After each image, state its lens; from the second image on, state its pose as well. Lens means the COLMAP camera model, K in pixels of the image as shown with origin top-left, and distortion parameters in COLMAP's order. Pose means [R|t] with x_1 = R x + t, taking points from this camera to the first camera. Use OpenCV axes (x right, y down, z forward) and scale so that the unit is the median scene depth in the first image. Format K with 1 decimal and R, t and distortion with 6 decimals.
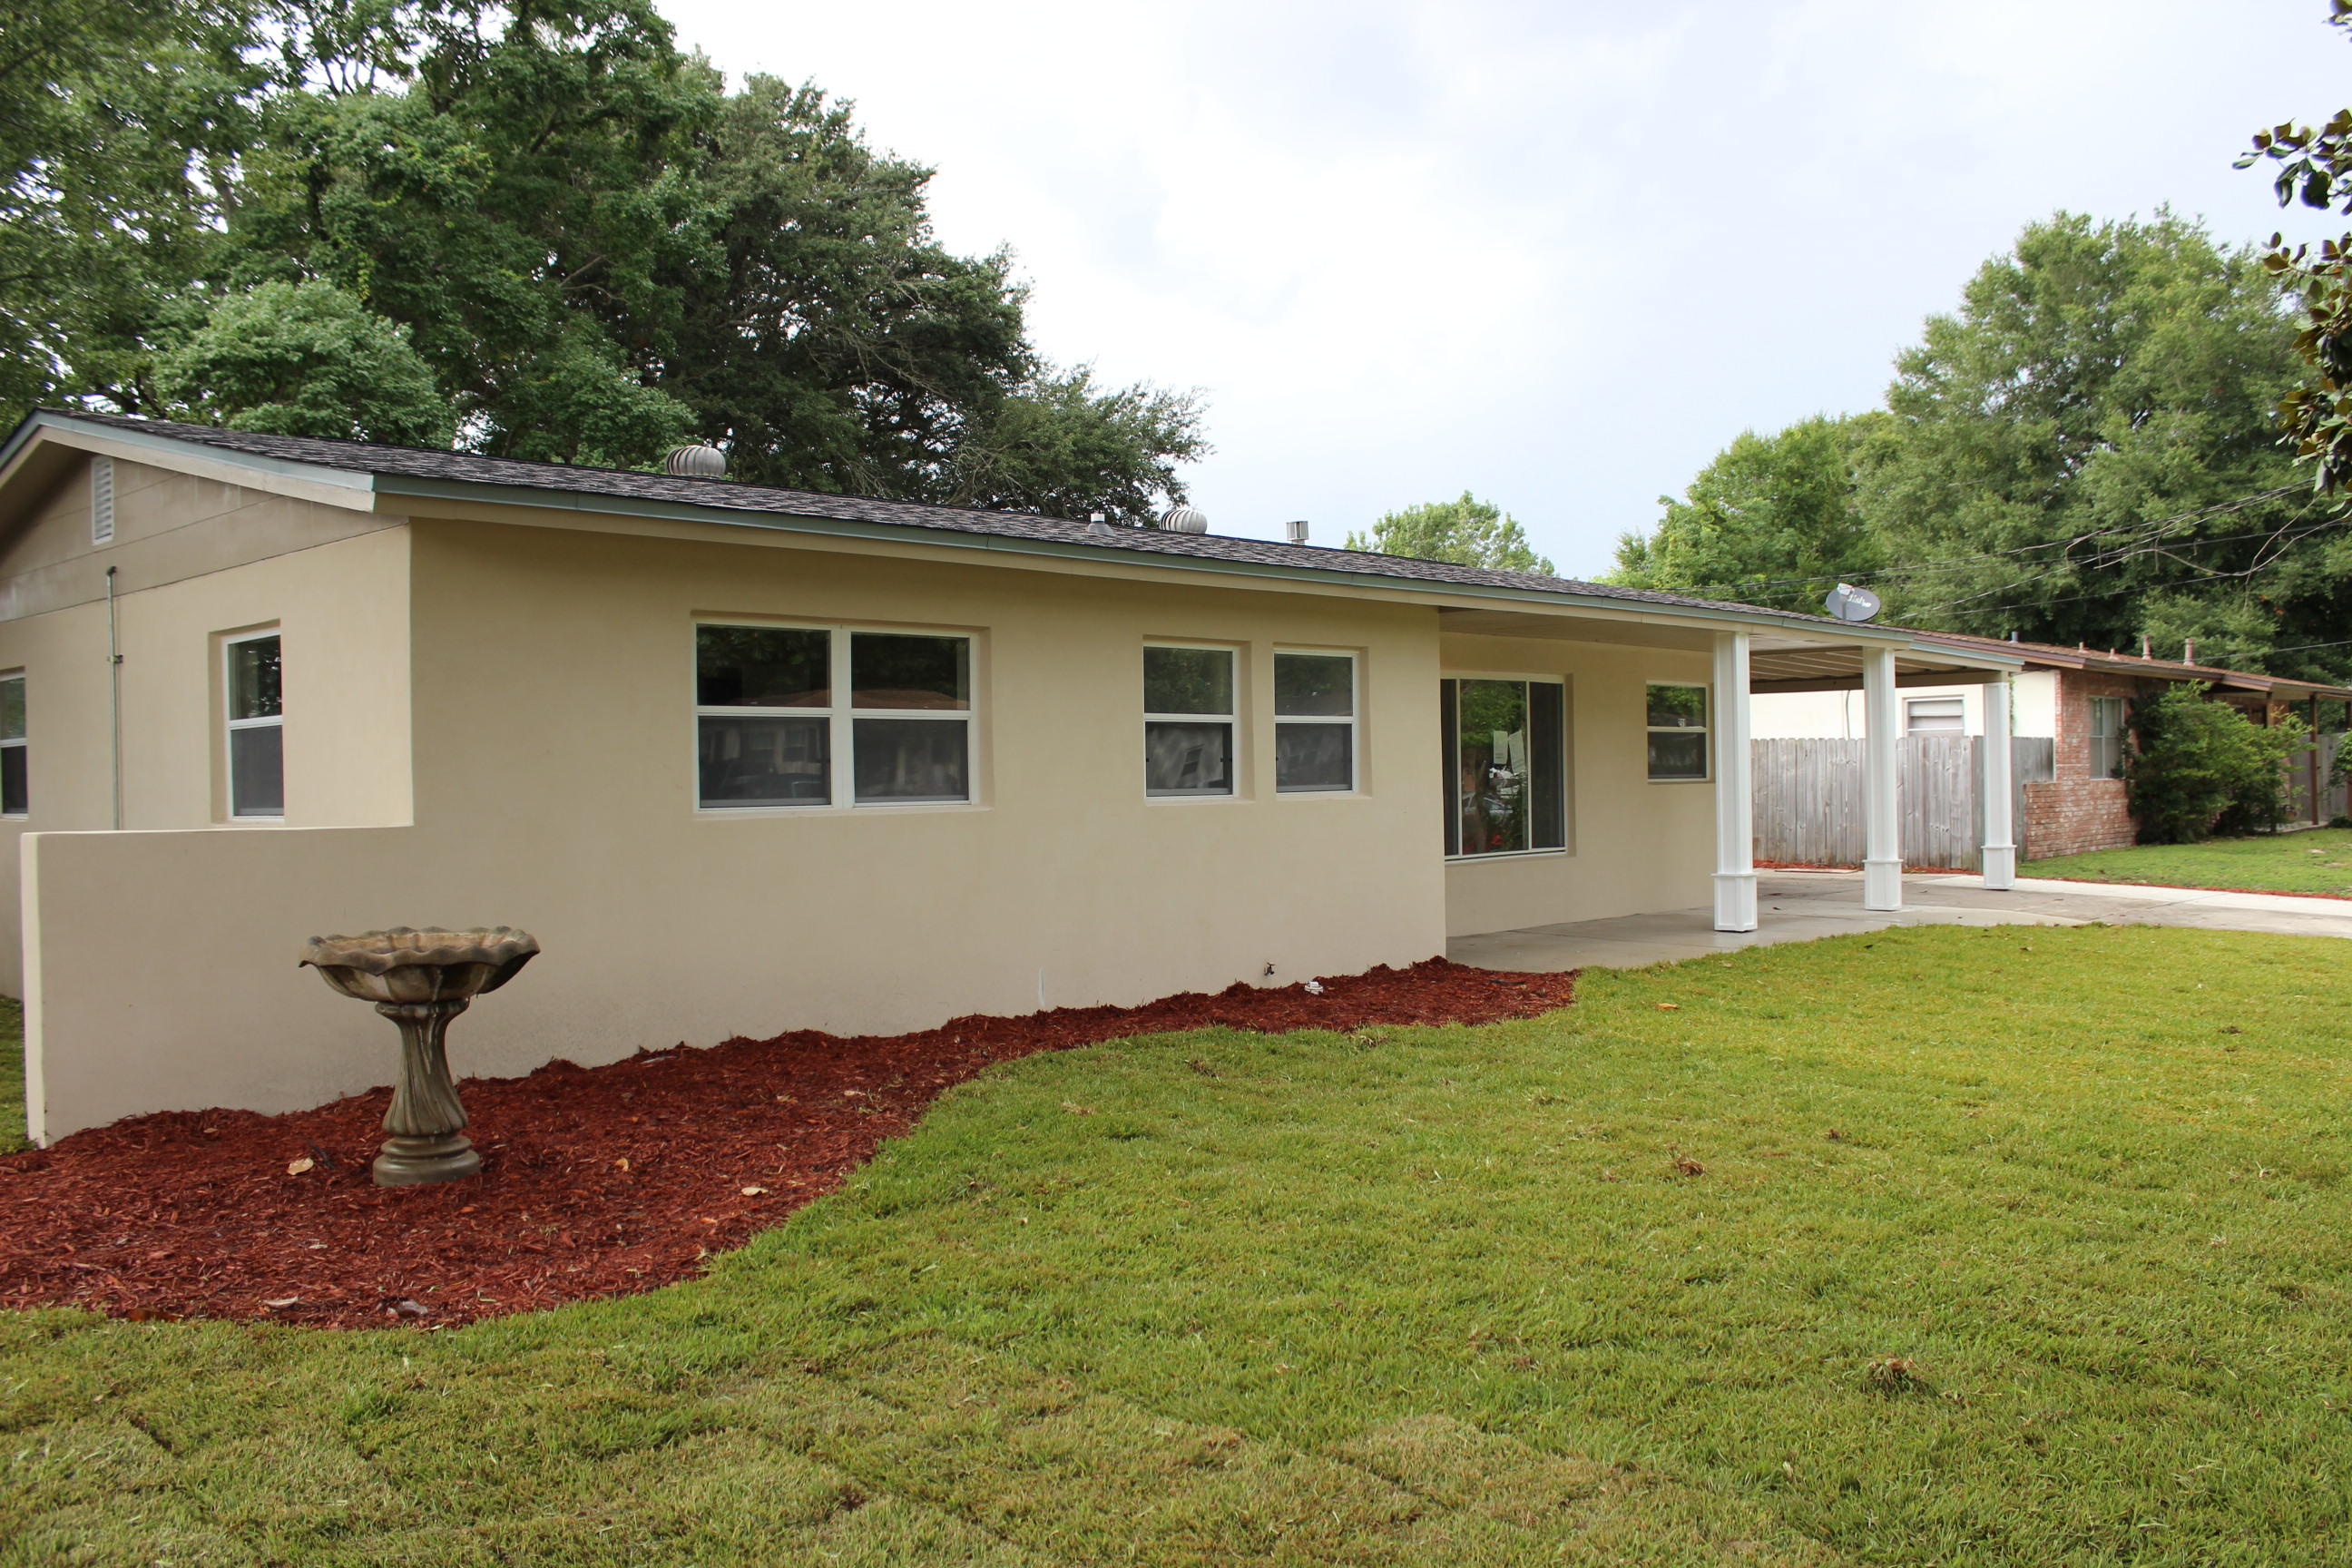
lens RADIAL K [[1996.4, 0, 1176.0], [0, 1996.4, 784.0], [0, 0, 1]] dist [-0.152139, 0.166348]
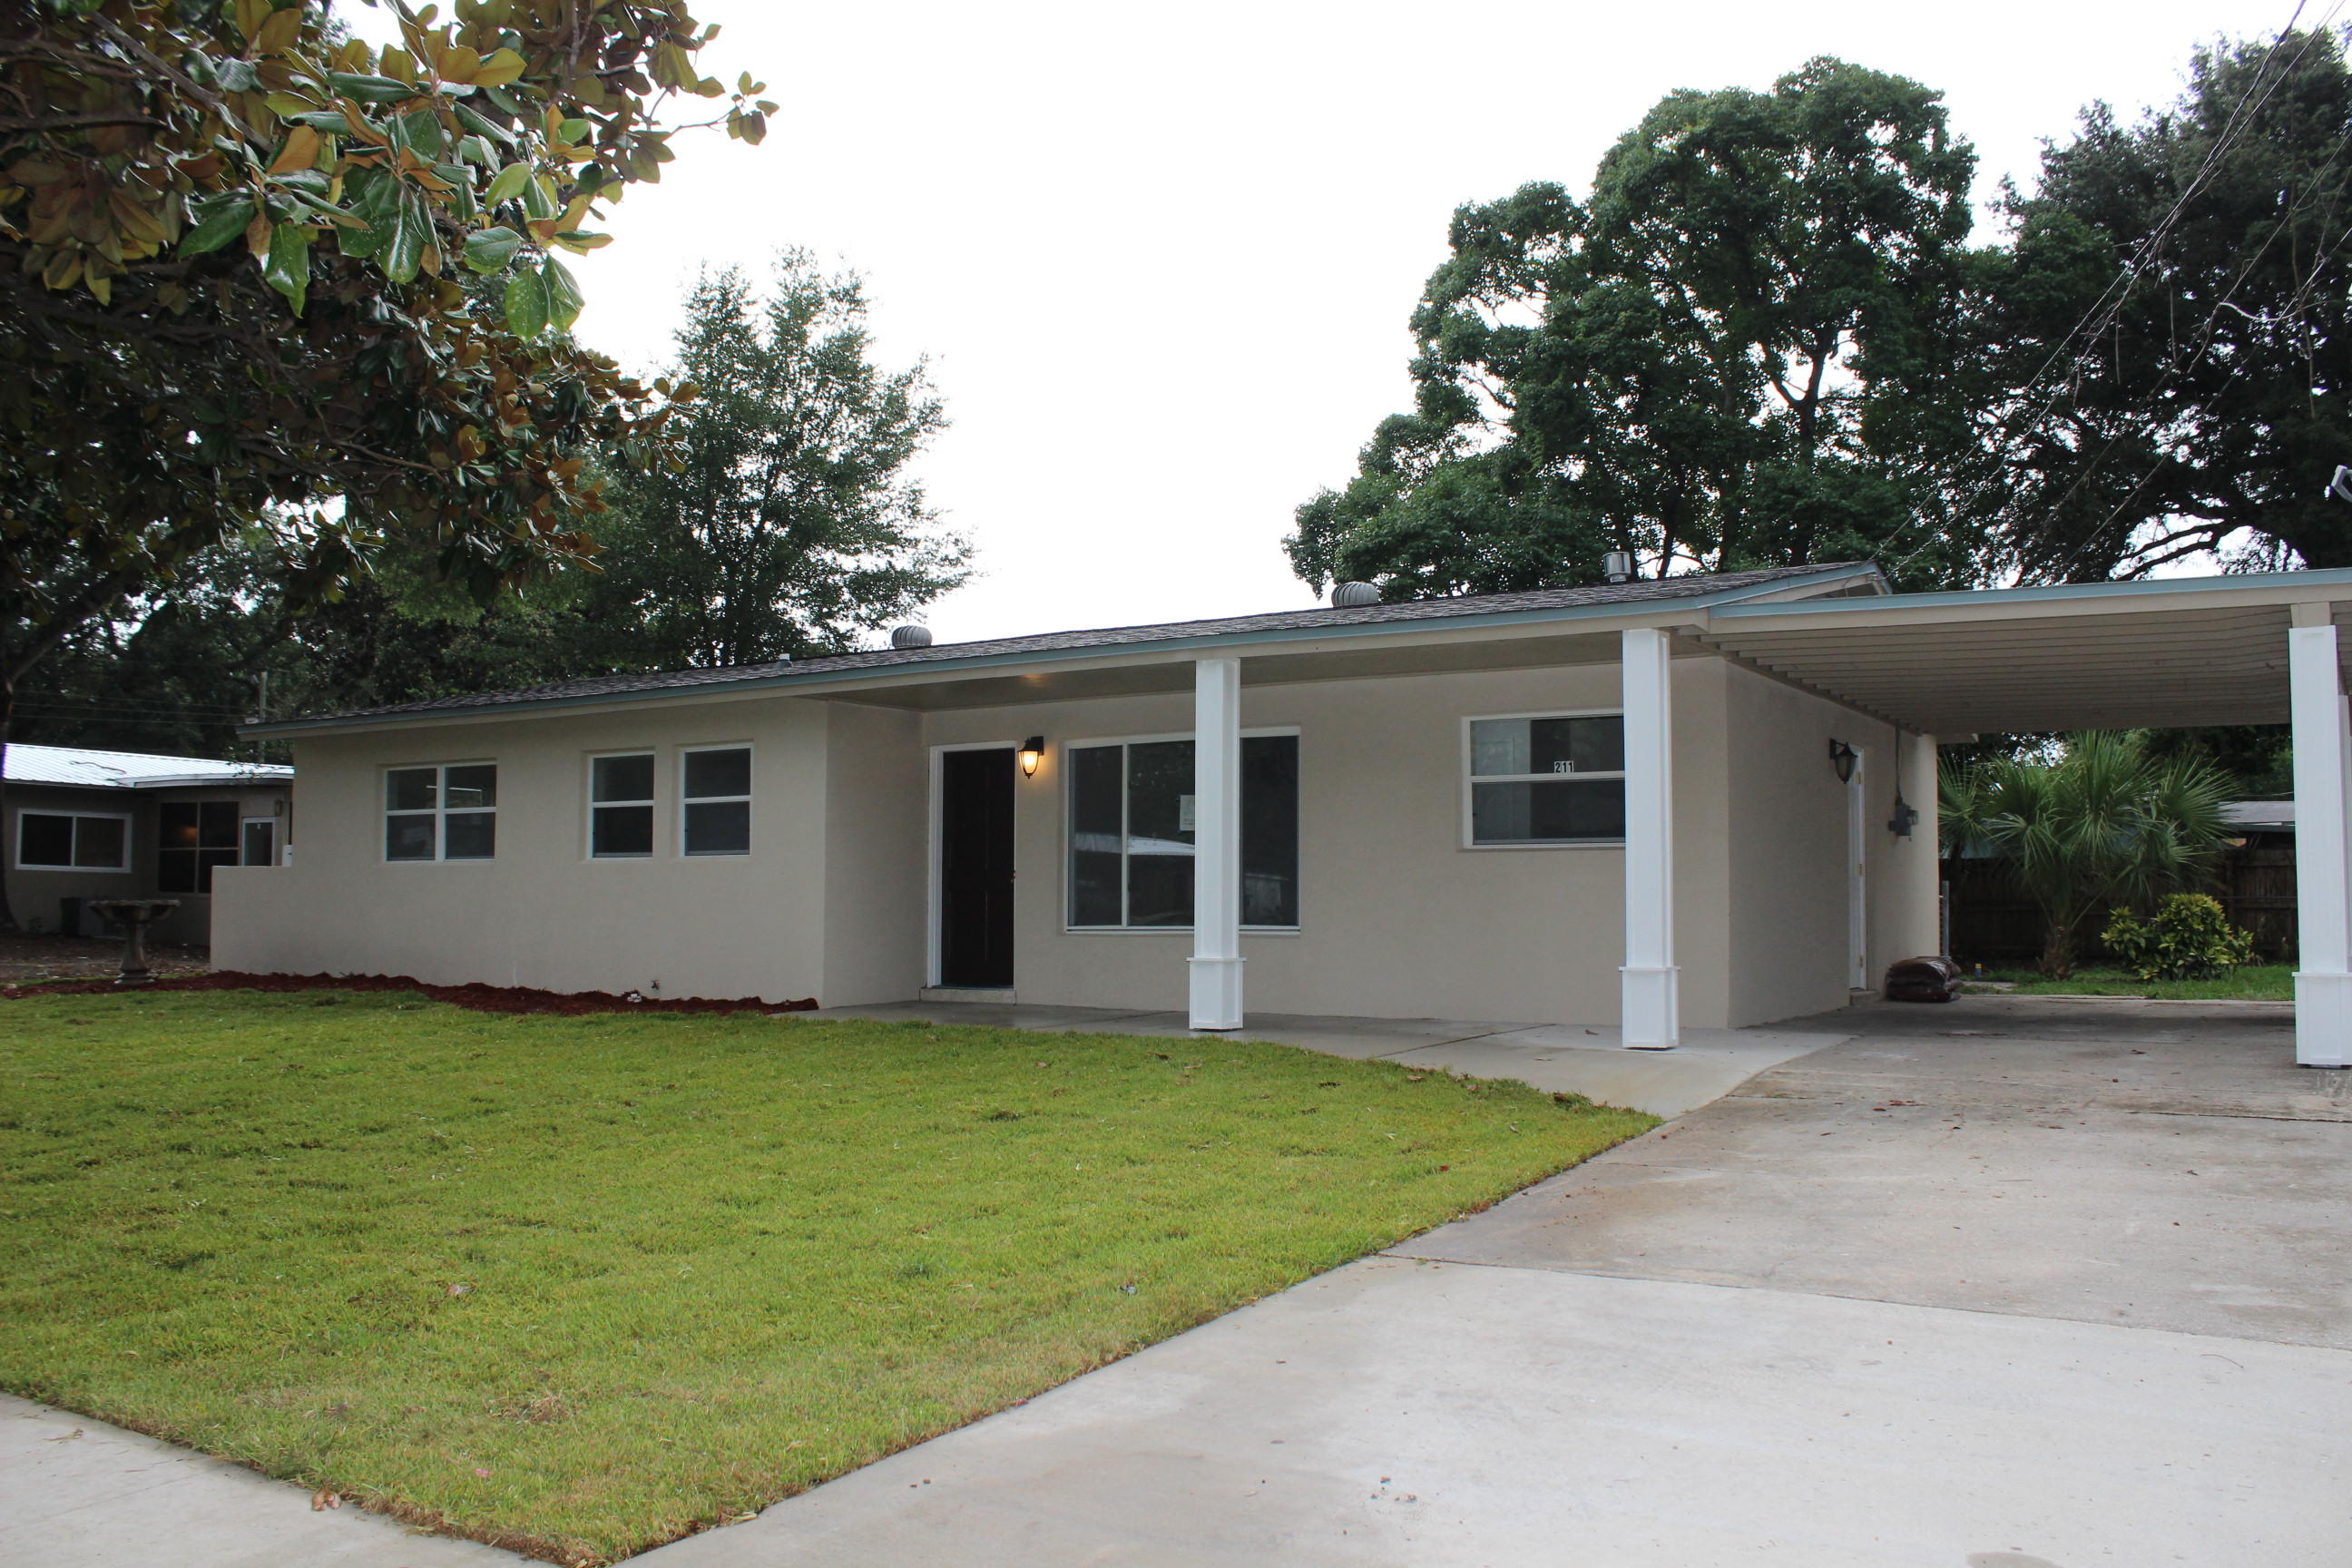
lens RADIAL K [[1985.1, 0, 1176.0], [0, 1985.1, 784.0], [0, 0, 1]] dist [-0.160408, 0.169617]
pose [[0.180193, -0.035098, -0.983005, 1.450547], [-0.001482, 0.999352, -0.035953, 0.002688], [0.983630, 0.007936, 0.180024, 1.113149]]
